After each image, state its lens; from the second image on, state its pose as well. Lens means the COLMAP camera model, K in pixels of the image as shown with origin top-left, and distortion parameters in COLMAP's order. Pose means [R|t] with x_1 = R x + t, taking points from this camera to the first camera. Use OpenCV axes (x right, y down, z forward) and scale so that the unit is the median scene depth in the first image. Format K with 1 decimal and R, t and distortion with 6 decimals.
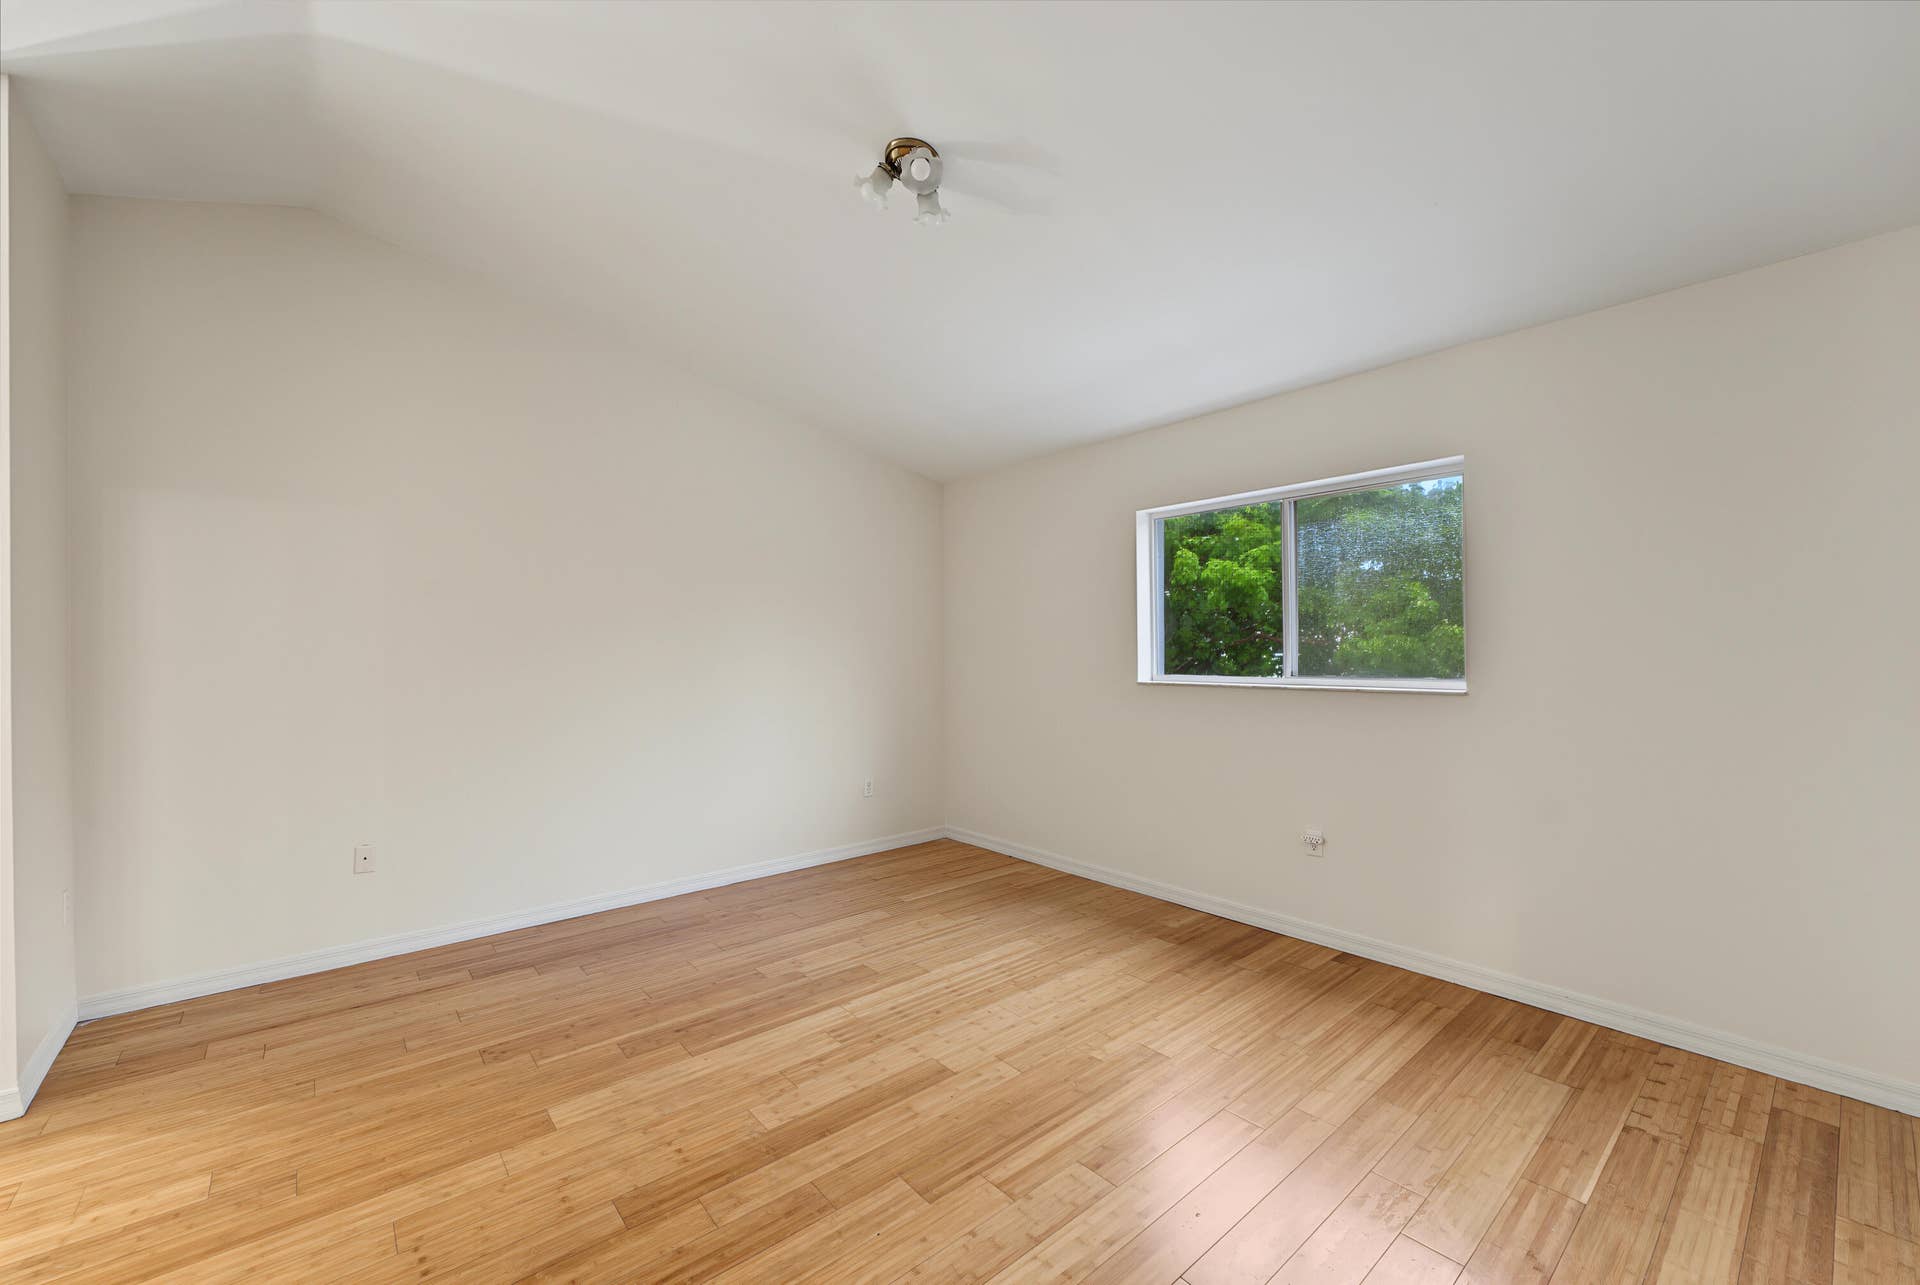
lens RADIAL K [[778.7, 0, 970.7], [0, 778.7, 642.7], [0, 0, 1]] dist [-0.002989, 0.000150]
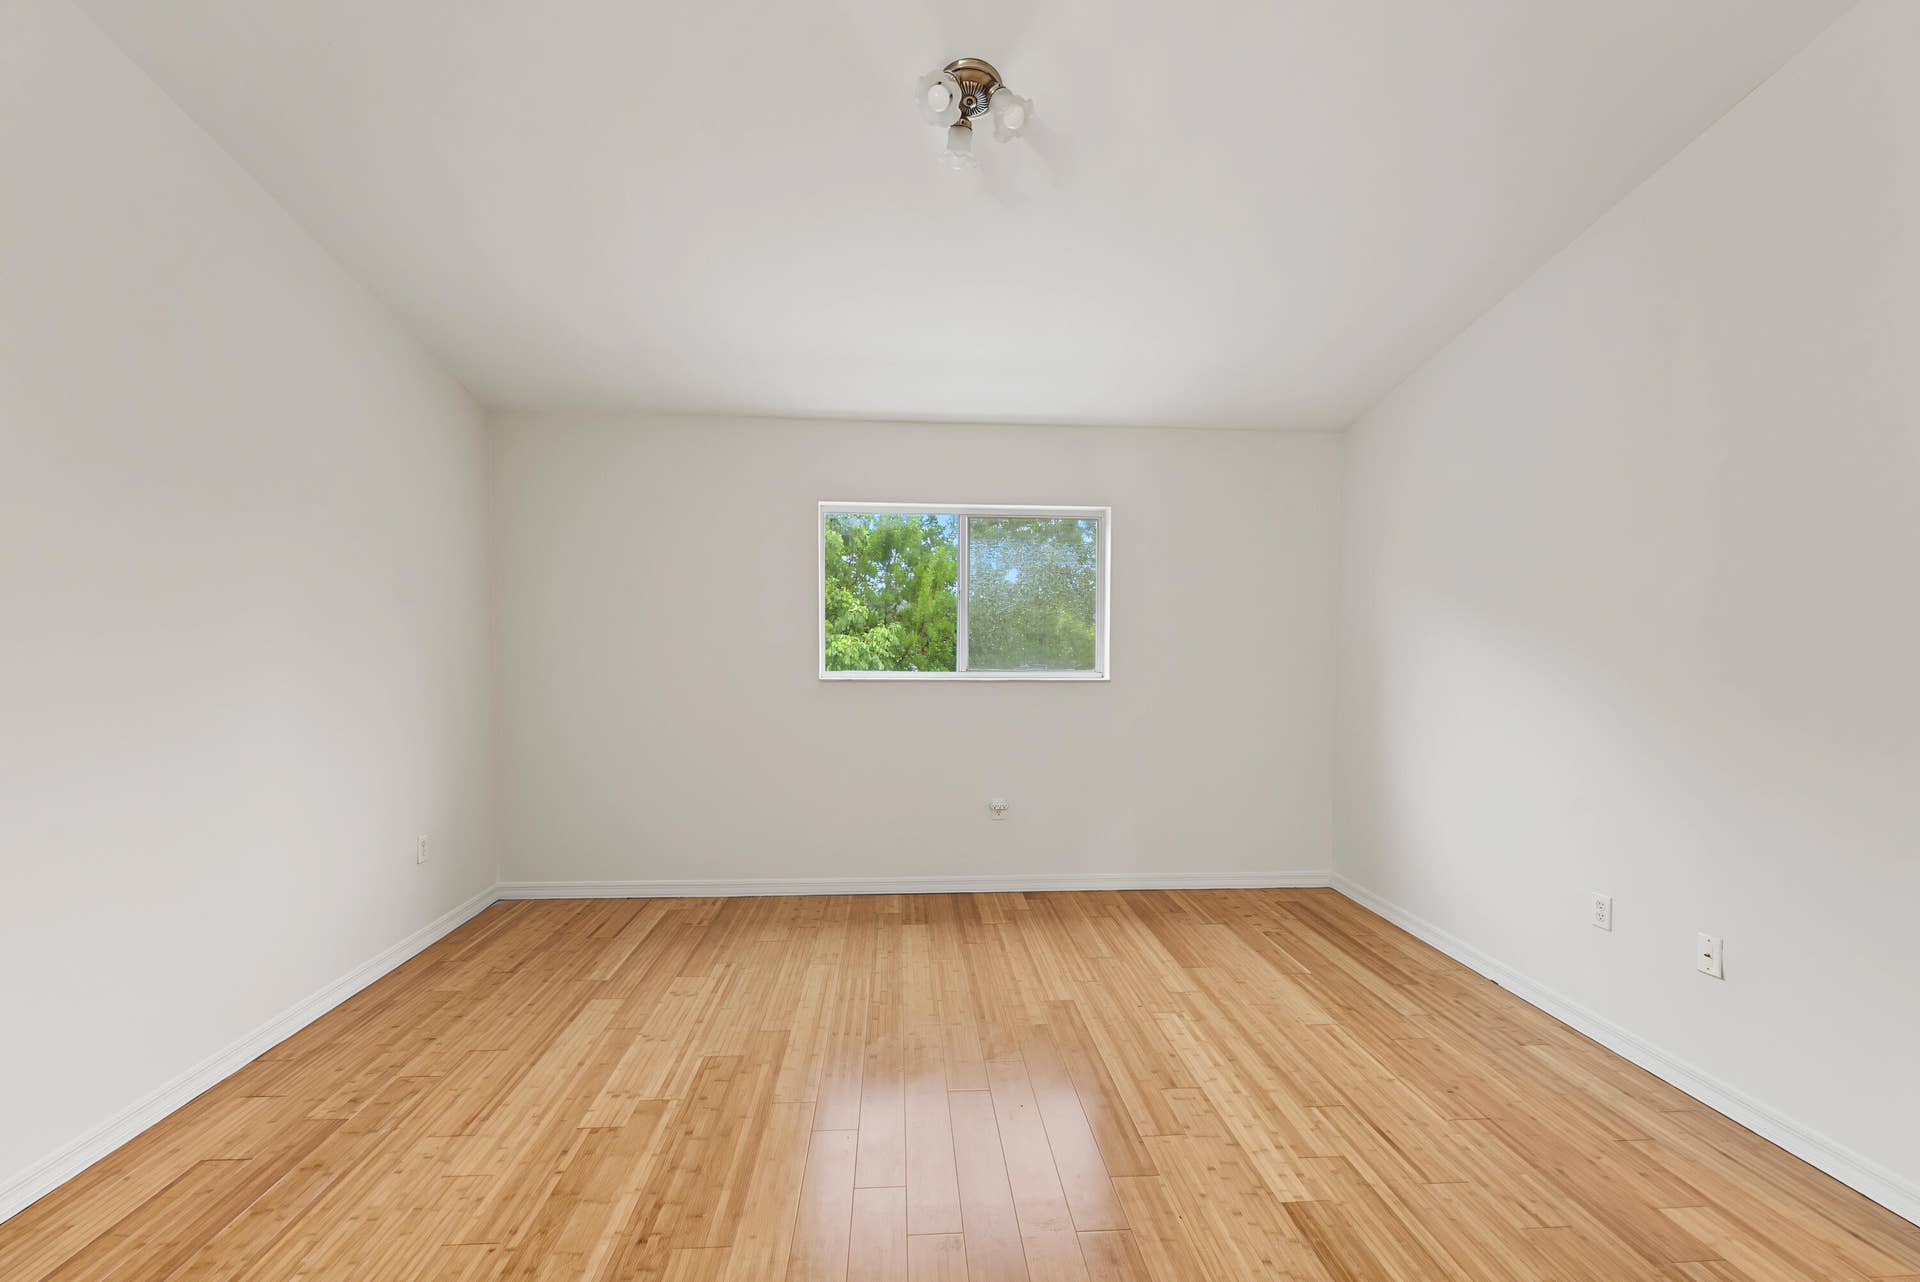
lens RADIAL K [[805.4, 0, 960.3], [0, 805.4, 624.9], [0, 0, 1]] dist [-0.001520, -0.000100]
pose [[0.584817, 0.028346, 0.810670, -0.635090], [-0.019217, 0.999593, -0.021089, 0.000362], [-0.810938, -0.003245, 0.585123, 0.328987]]
